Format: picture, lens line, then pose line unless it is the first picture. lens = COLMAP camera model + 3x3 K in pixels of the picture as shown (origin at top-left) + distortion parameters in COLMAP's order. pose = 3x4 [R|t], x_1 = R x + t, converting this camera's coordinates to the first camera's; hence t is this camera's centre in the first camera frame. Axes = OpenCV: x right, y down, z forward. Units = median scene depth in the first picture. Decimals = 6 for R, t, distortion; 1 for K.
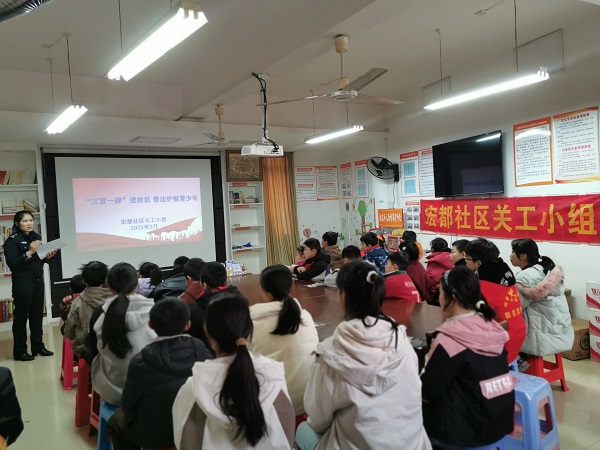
lens RADIAL K [[469.1, 0, 310.9], [0, 469.1, 221.0], [0, 0, 1]] dist [0.035206, -0.030259]
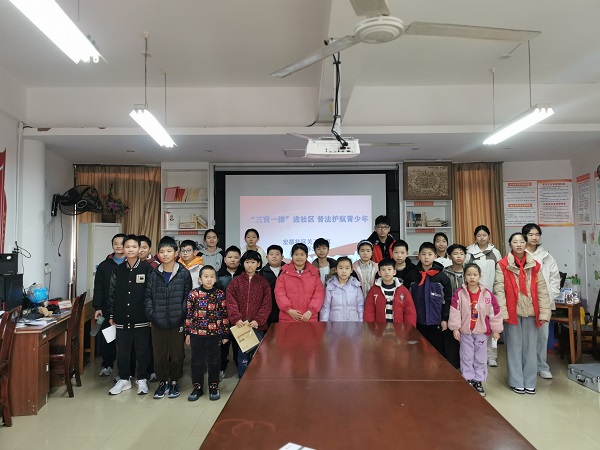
lens RADIAL K [[469.1, 0, 301.7], [0, 469.1, 220.5], [0, 0, 1]] dist [0.035206, -0.030259]
pose [[0.836981, 0.024351, -0.546689, 0.134535], [-0.051696, 0.998060, -0.034690, -0.010288], [0.544784, 0.057296, 0.836617, 0.223391]]
